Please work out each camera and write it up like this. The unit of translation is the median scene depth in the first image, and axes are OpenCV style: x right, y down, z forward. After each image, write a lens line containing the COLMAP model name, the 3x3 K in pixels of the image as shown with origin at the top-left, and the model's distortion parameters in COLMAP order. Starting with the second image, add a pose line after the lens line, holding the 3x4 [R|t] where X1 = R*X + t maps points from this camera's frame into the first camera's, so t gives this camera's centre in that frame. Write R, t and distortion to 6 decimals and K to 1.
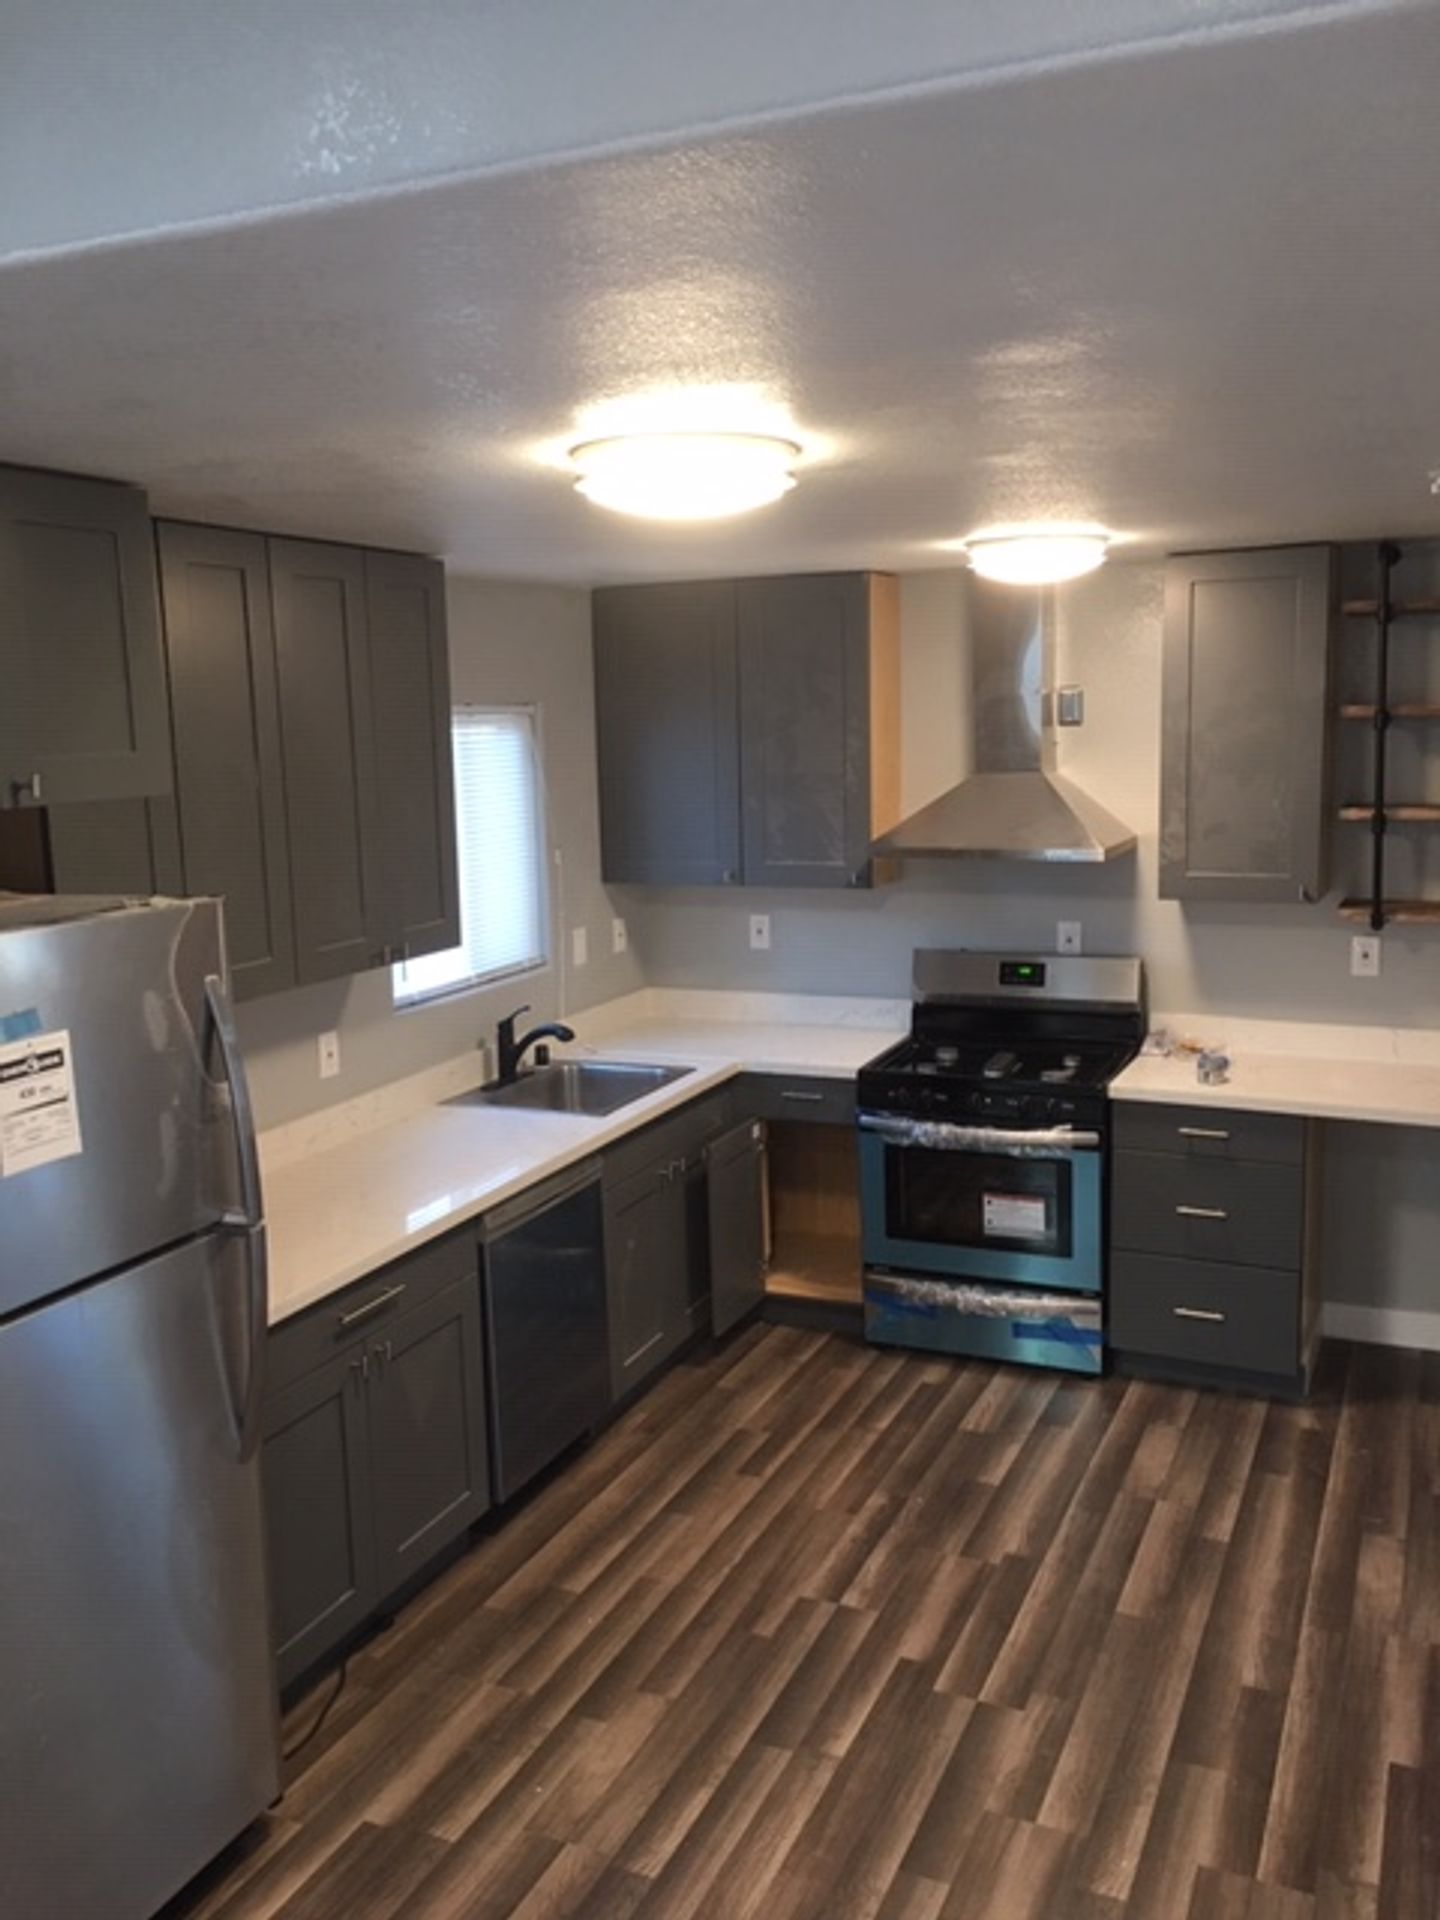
lens RADIAL K [[1620.5, 0, 727.2], [0, 1620.5, 950.9], [0, 0, 1]] dist [0.066443, -0.075640]
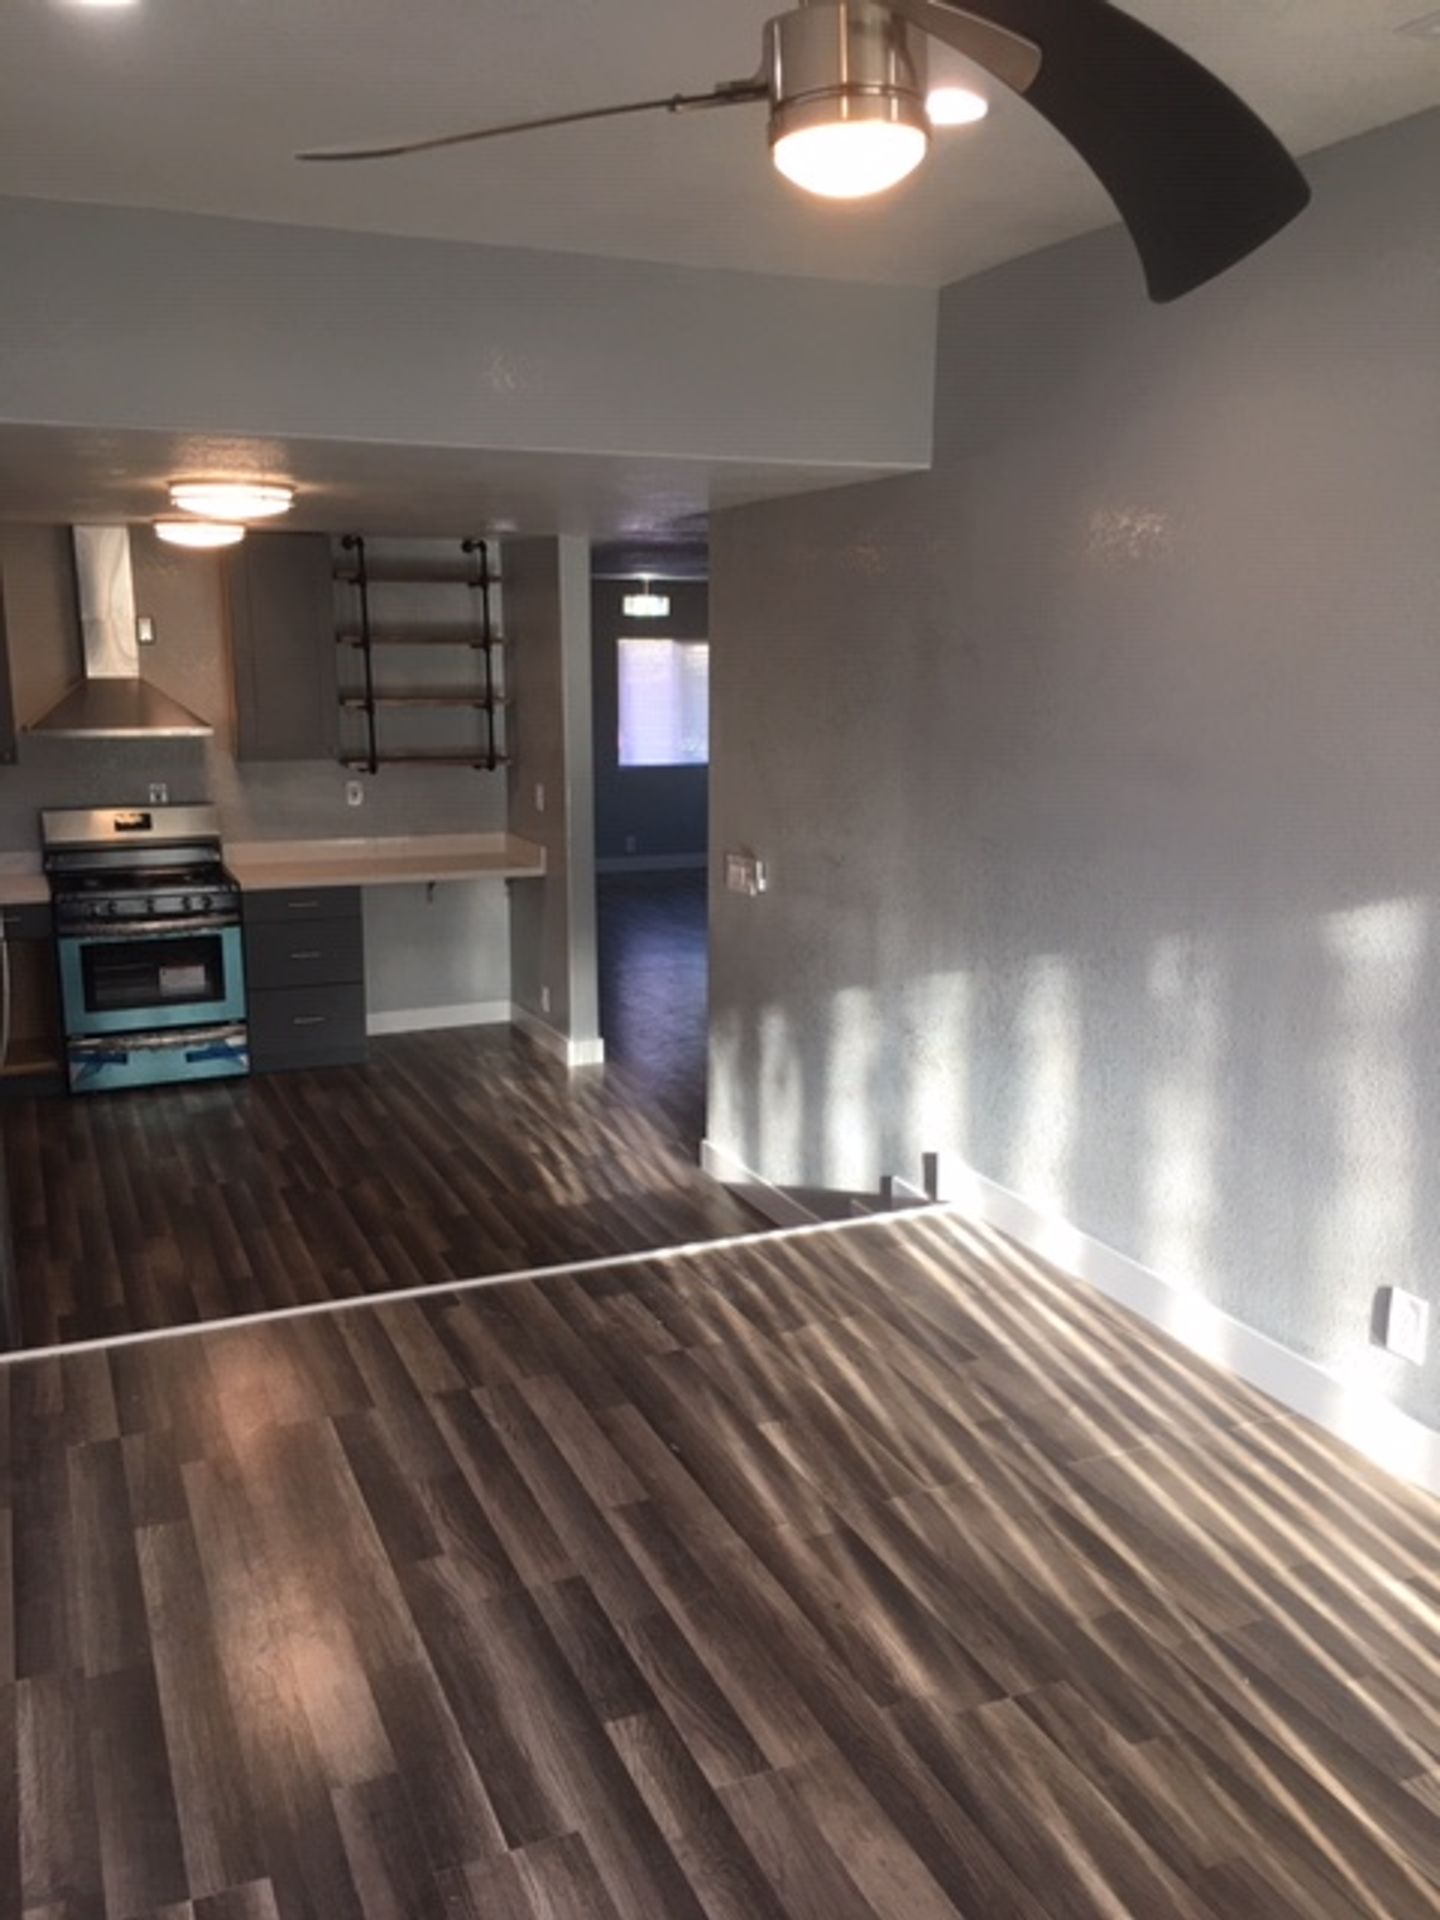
lens RADIAL K [[1620.5, 0, 722.8], [0, 1620.5, 964.7], [0, 0, 1]] dist [0.066443, -0.075640]
pose [[0.668820, -0.123531, 0.733089, -0.659150], [0.091643, 0.992277, 0.083597, 0.081752], [-0.737754, 0.011271, 0.674975, -0.407347]]
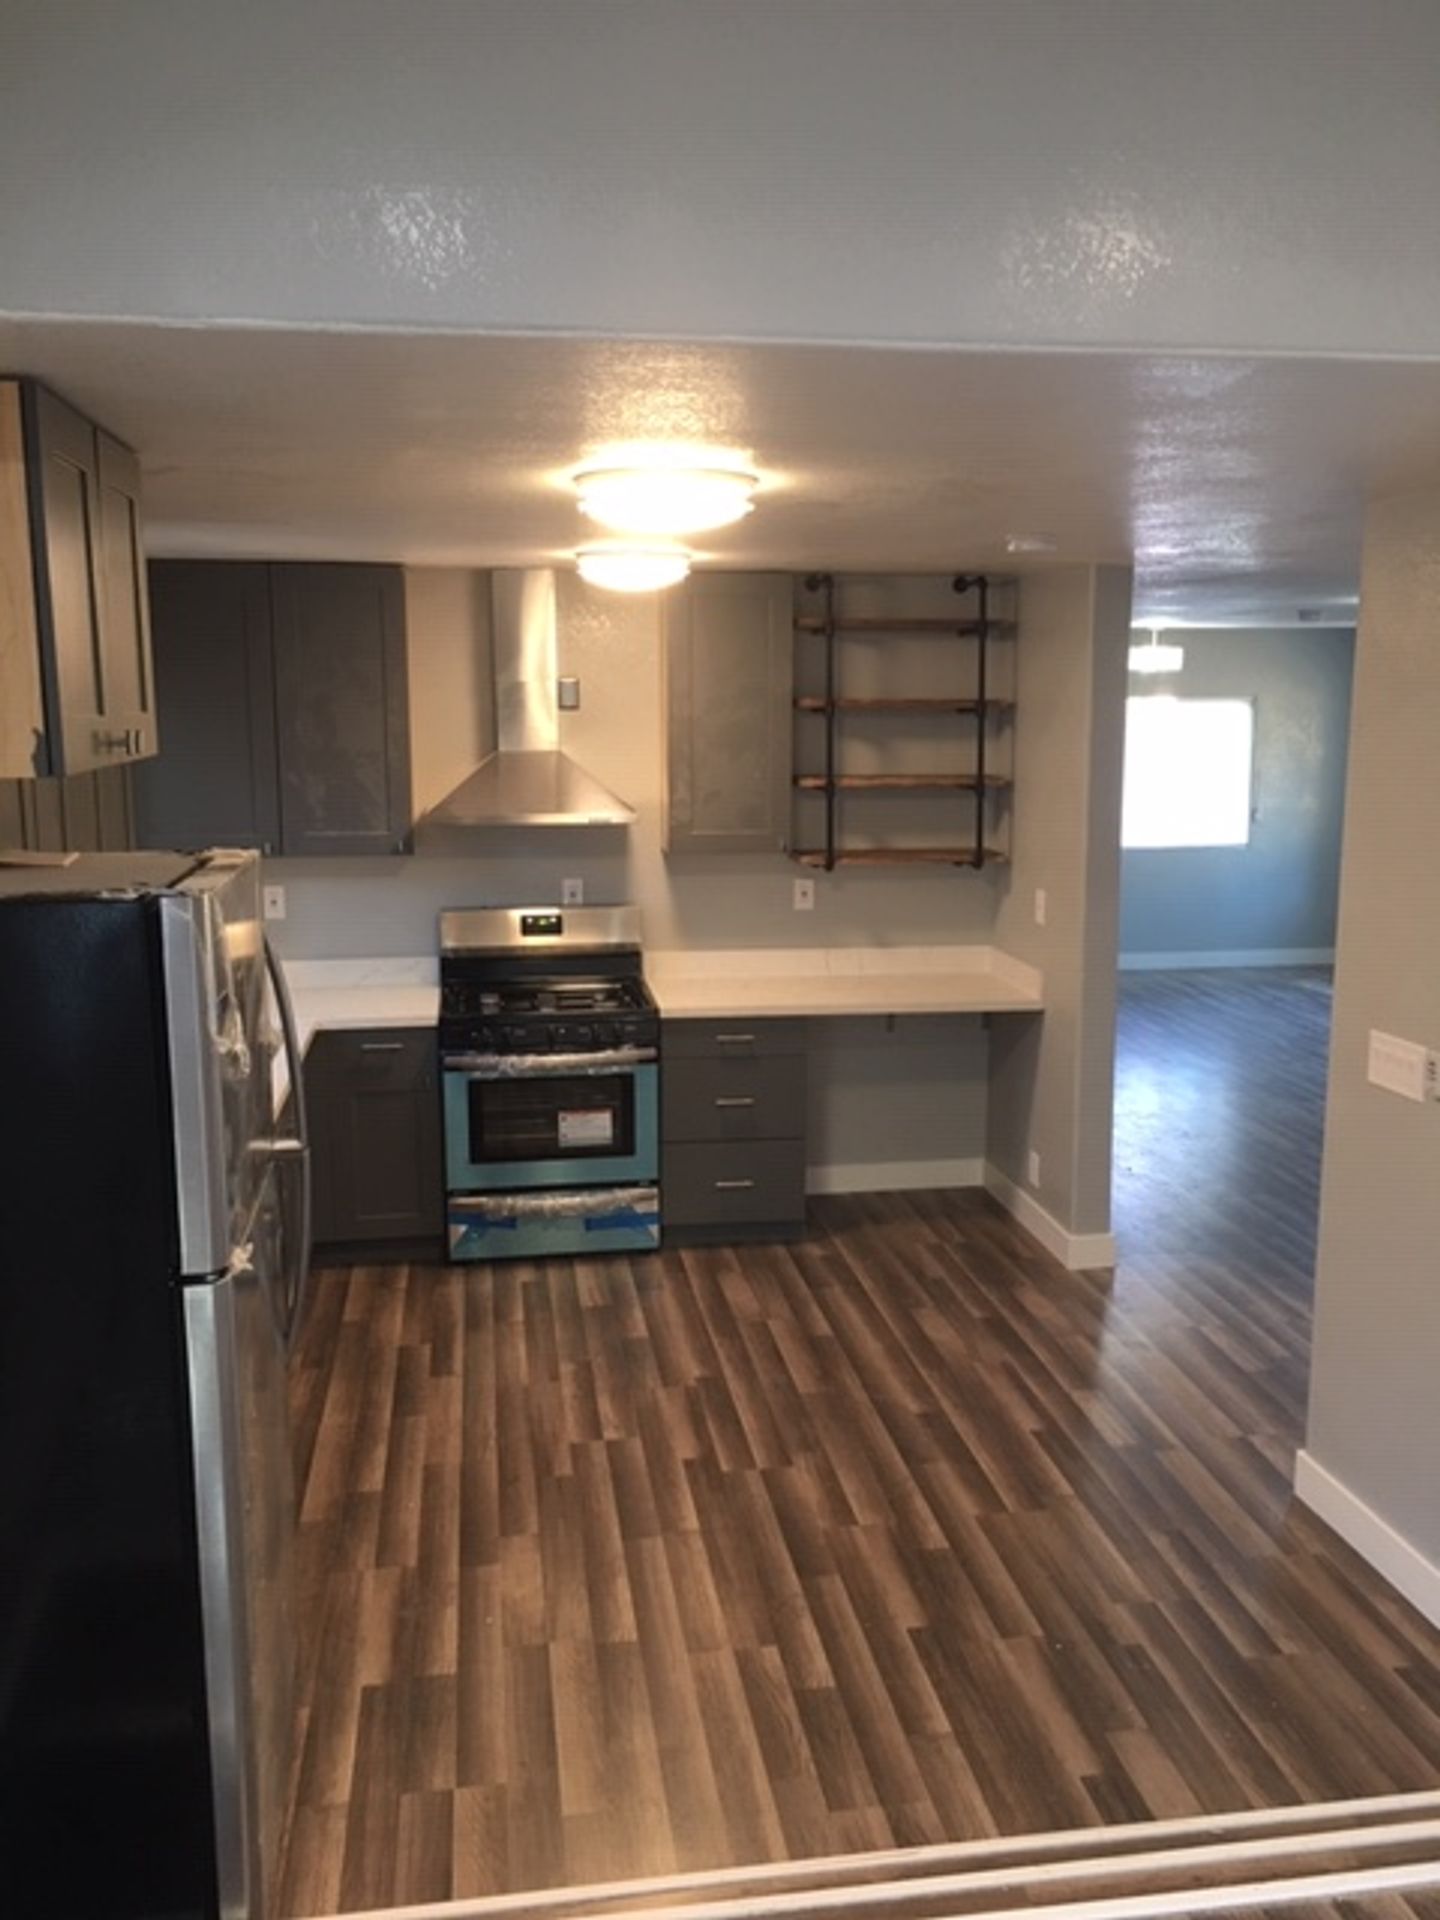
lens RADIAL K [[1620.5, 0, 728.2], [0, 1620.5, 956.7], [0, 0, 1]] dist [0.066443, -0.075640]
pose [[0.837590, -0.064061, 0.542530, -0.417521], [0.060147, 0.997877, 0.024970, 0.019550], [-0.542978, 0.011716, 0.839665, -0.047260]]
